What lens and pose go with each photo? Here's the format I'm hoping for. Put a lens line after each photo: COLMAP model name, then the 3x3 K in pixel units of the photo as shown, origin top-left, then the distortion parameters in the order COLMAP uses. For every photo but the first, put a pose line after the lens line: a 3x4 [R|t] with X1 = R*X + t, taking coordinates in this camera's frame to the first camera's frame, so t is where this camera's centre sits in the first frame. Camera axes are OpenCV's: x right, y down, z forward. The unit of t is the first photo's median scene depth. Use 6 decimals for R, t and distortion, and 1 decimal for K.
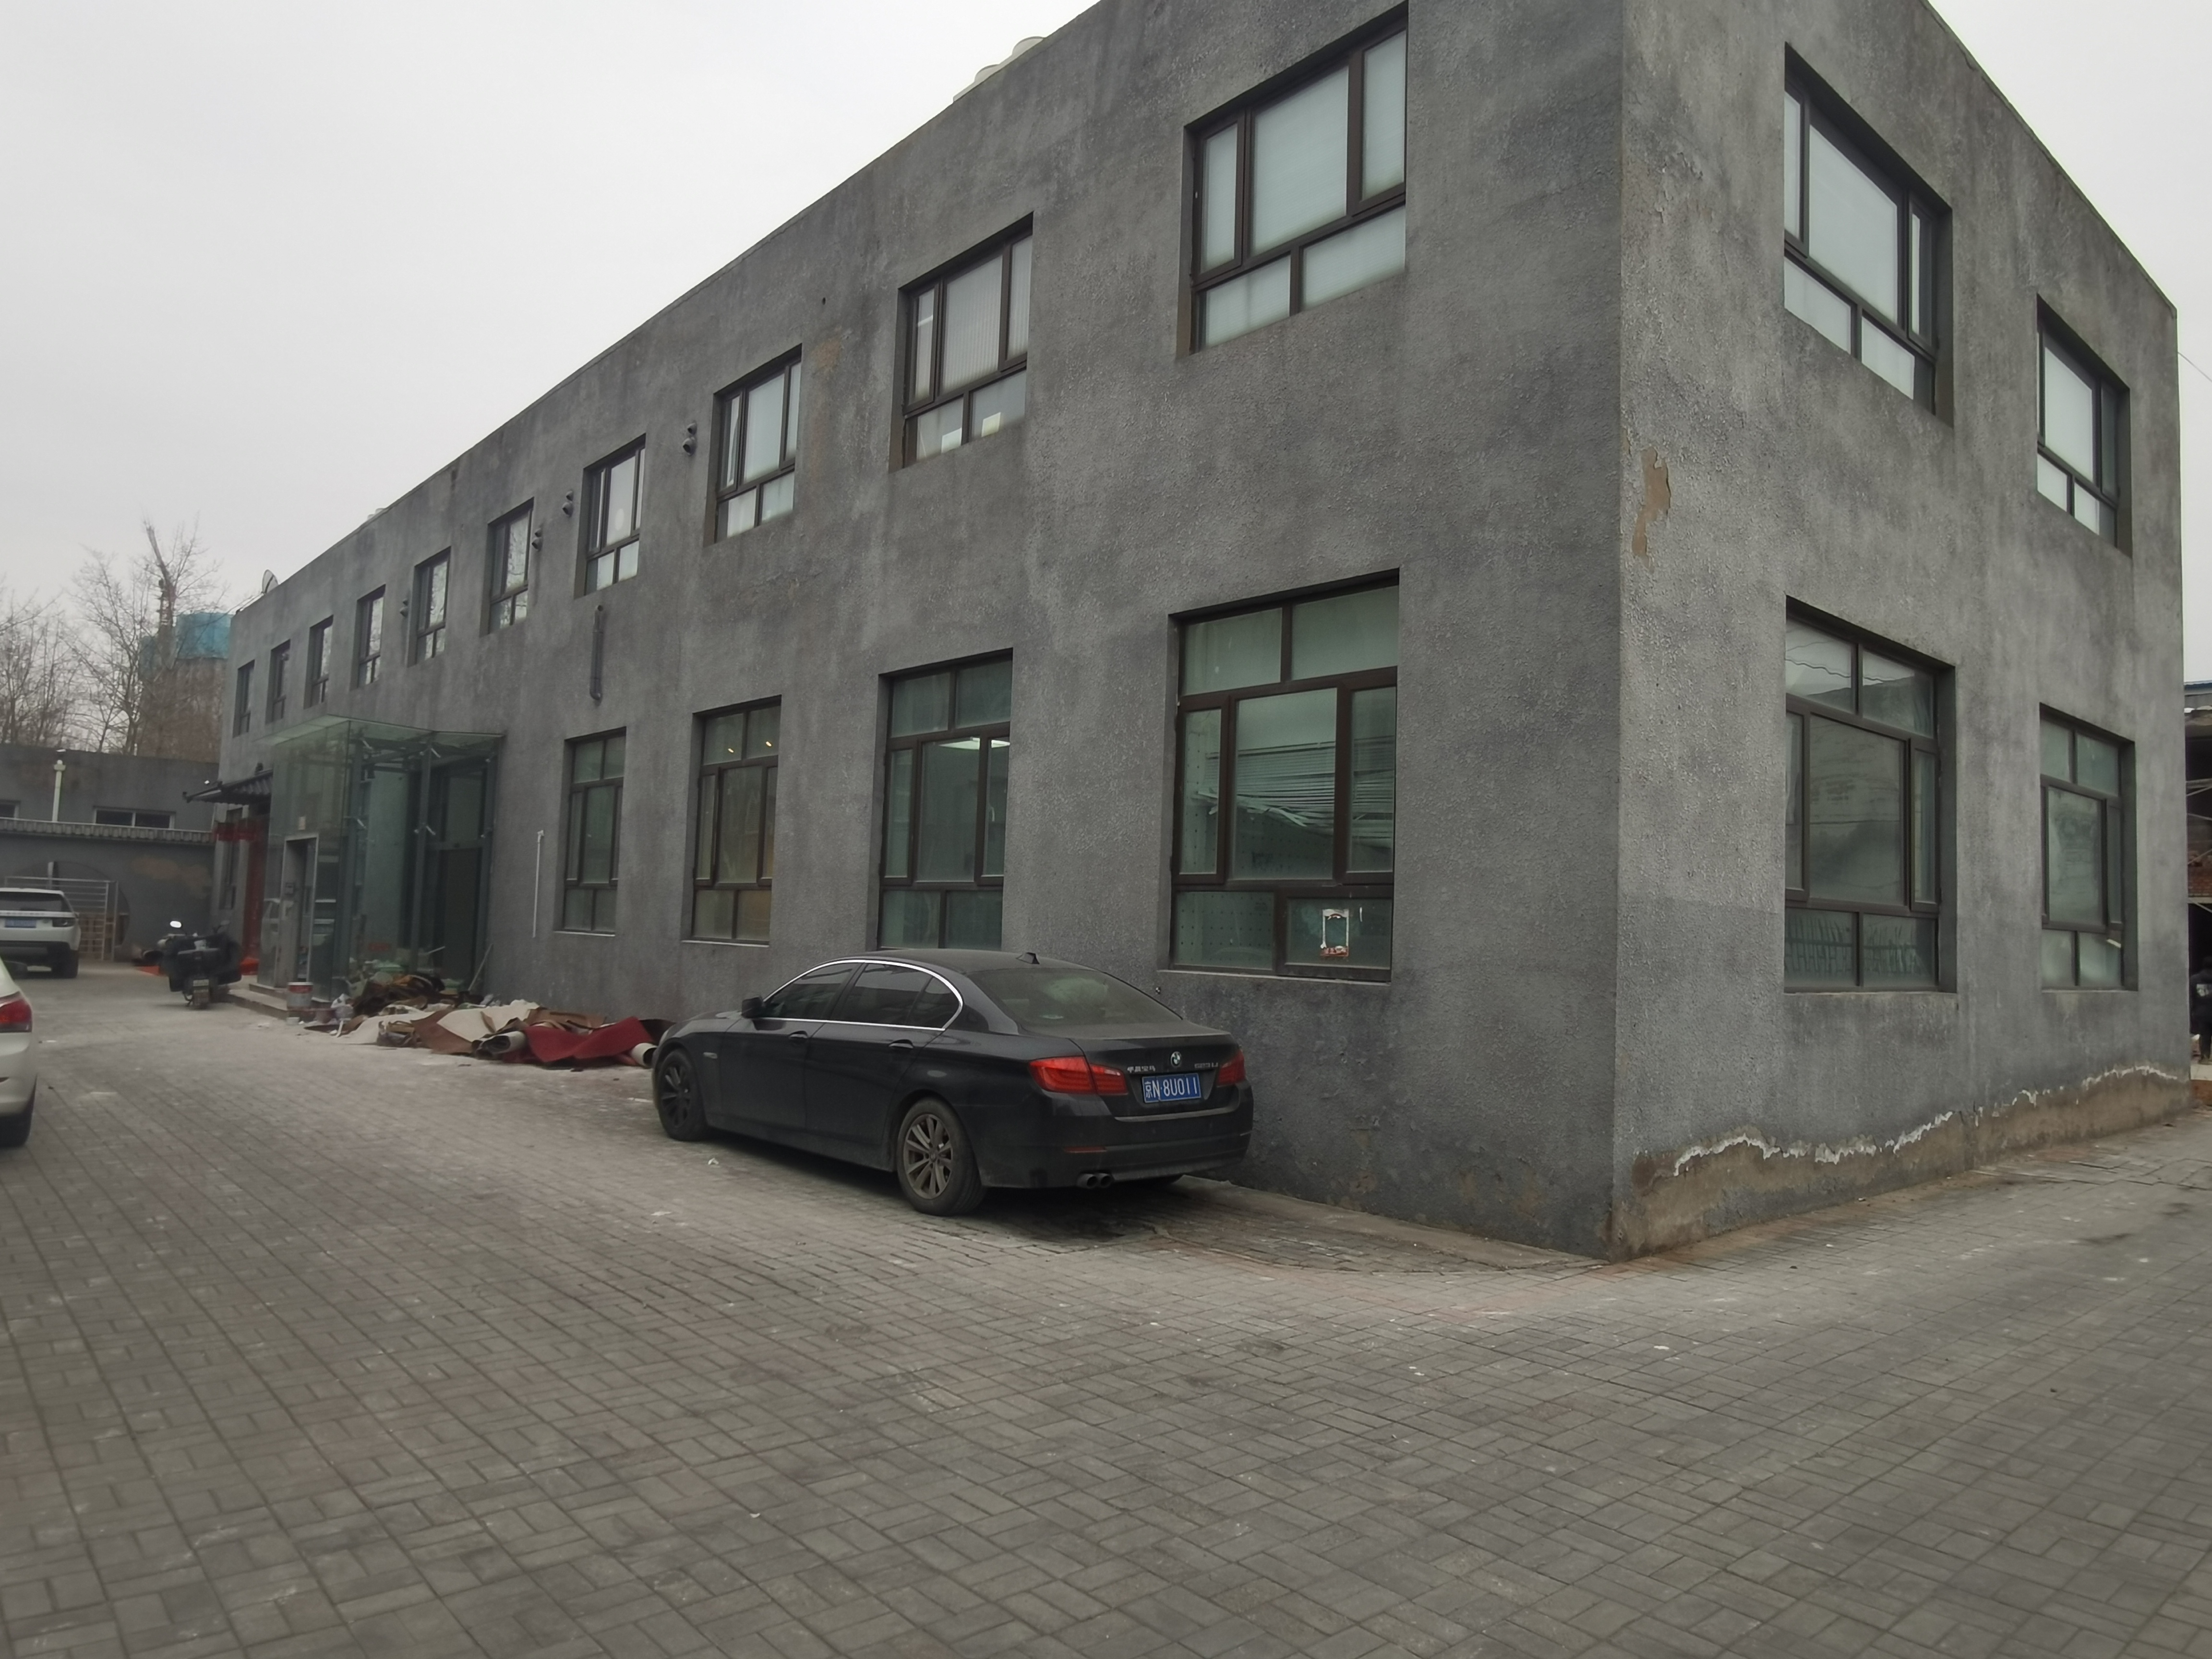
lens RADIAL K [[1413.2, 0, 1122.1], [0, 1413.2, 854.8], [0, 0, 1]] dist [-0.076430, 0.078704]
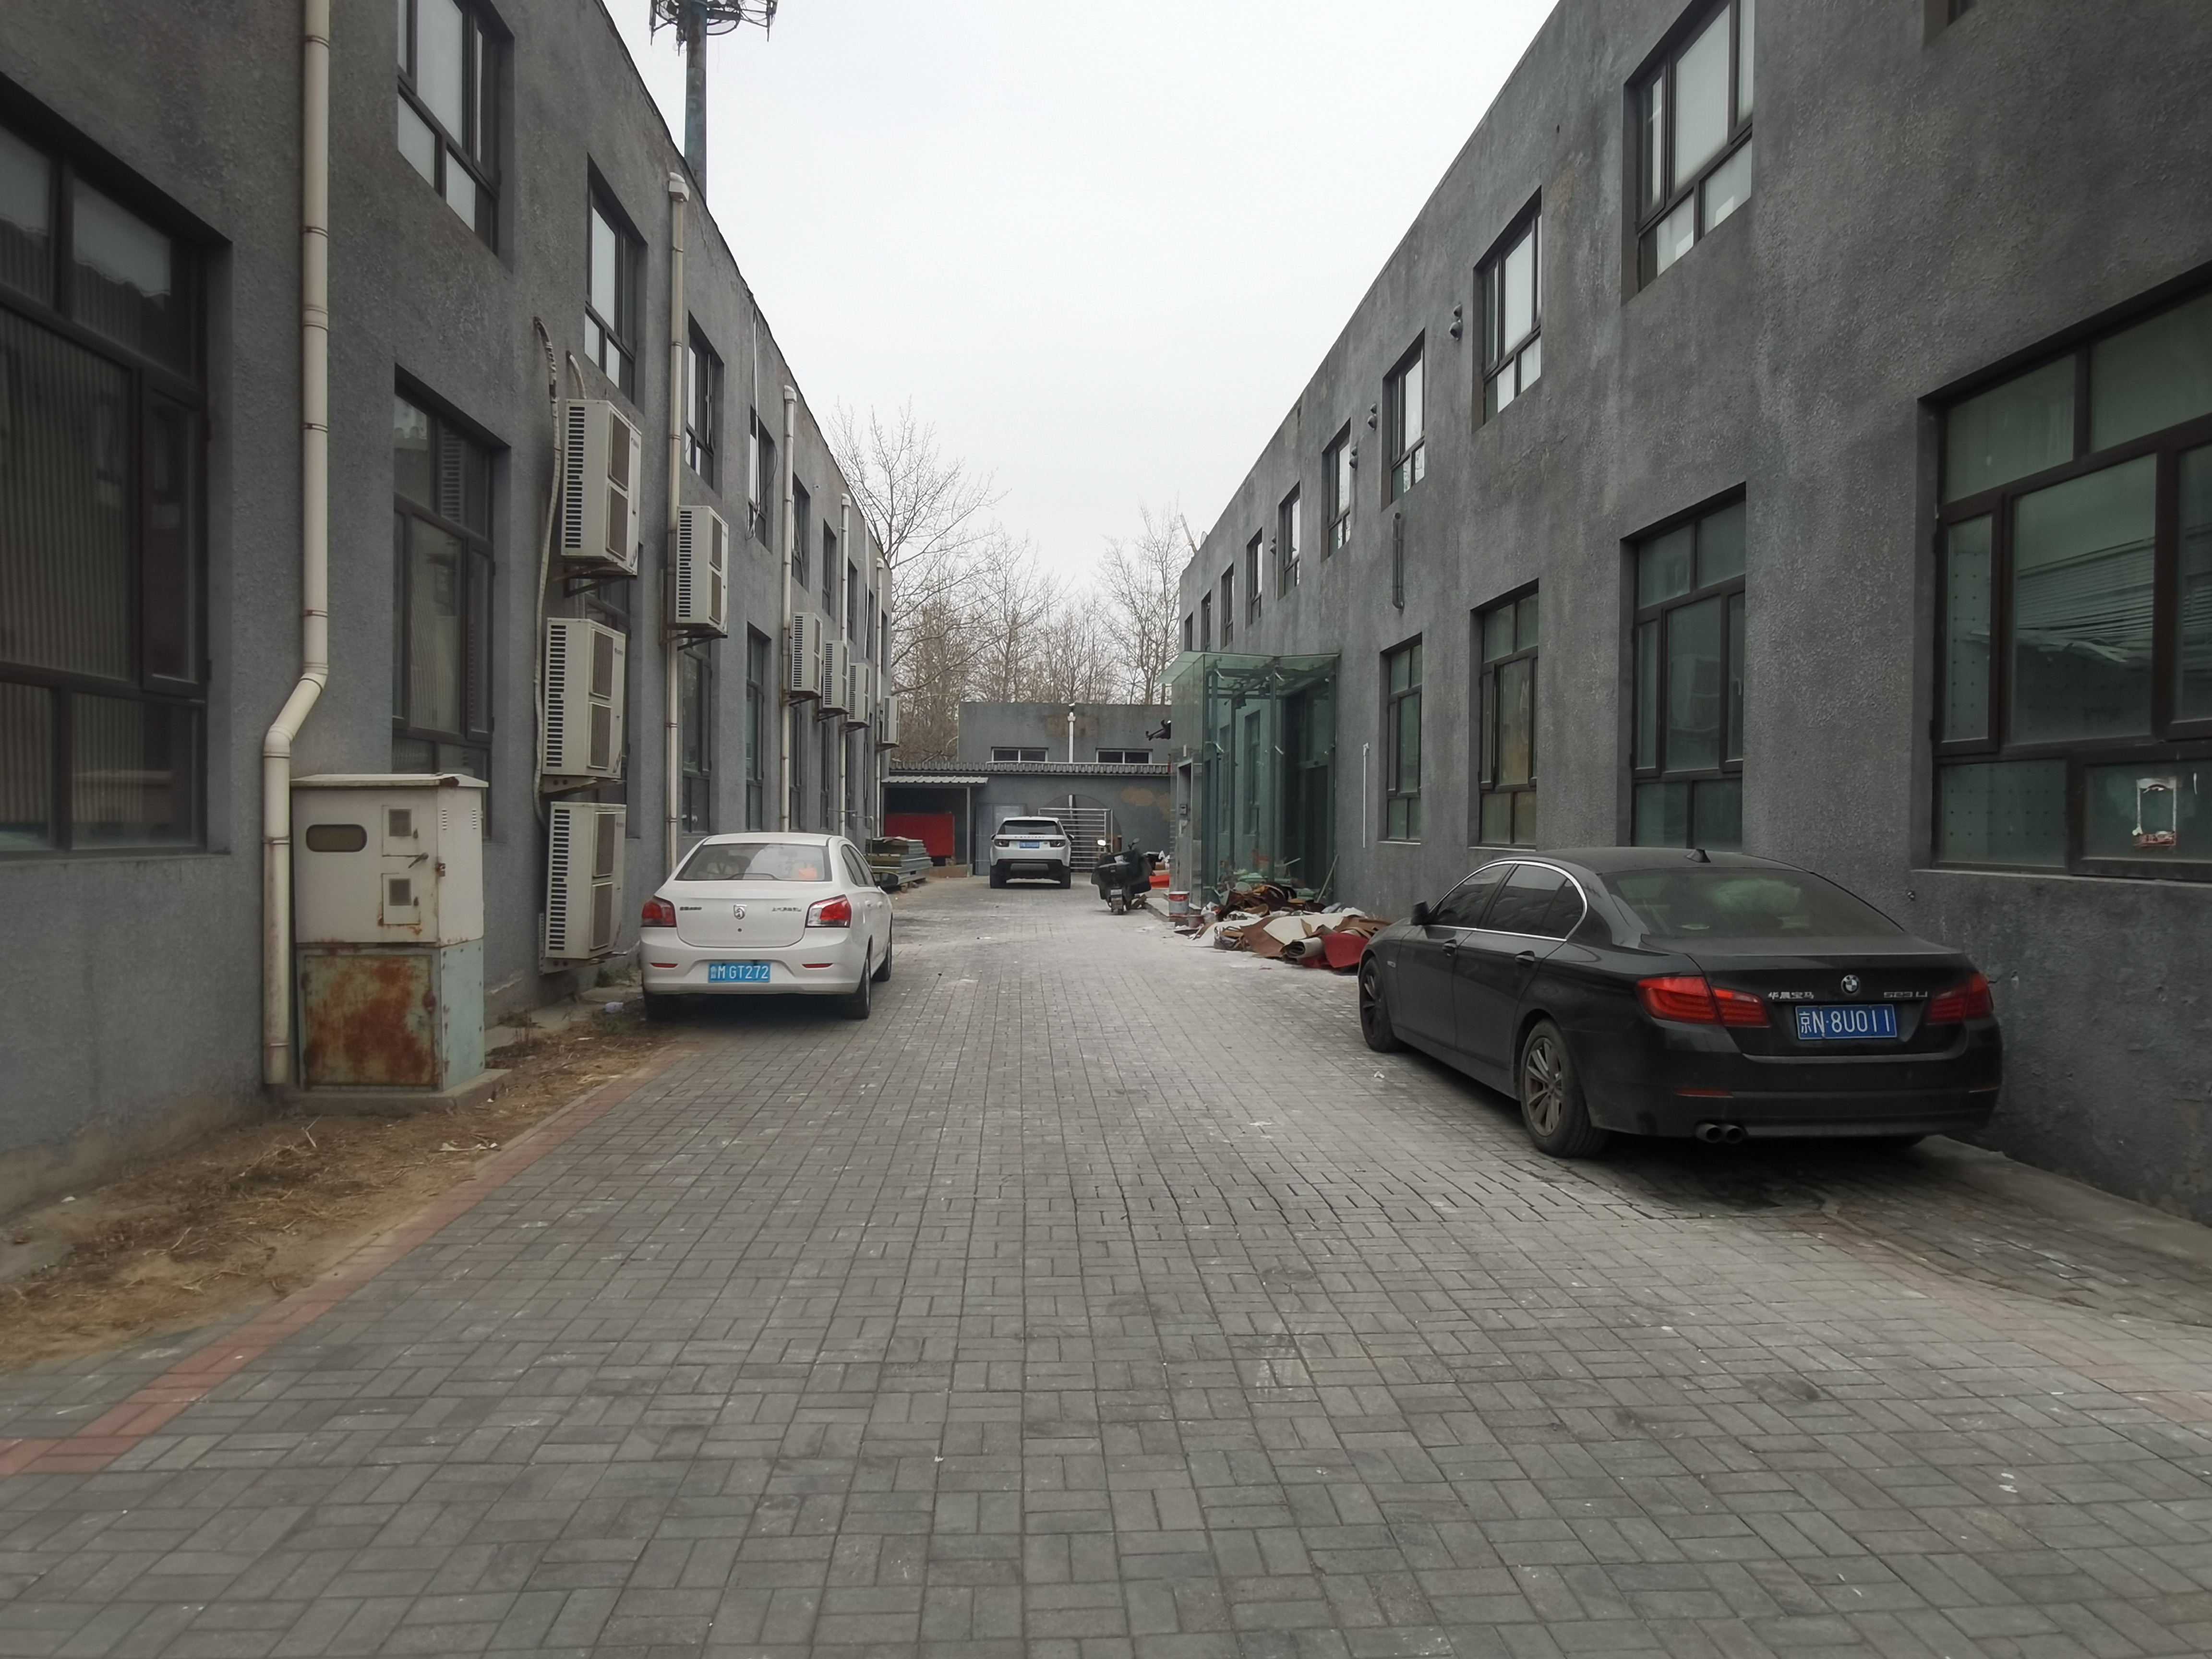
lens RADIAL K [[1413.2, 0, 1122.1], [0, 1413.2, 854.8], [0, 0, 1]] dist [-0.076430, 0.078704]
pose [[0.792422, -0.014236, -0.609807, 0.157490], [0.052526, 0.997607, 0.044967, 0.018274], [0.607707, -0.067664, 0.791273, 0.151032]]
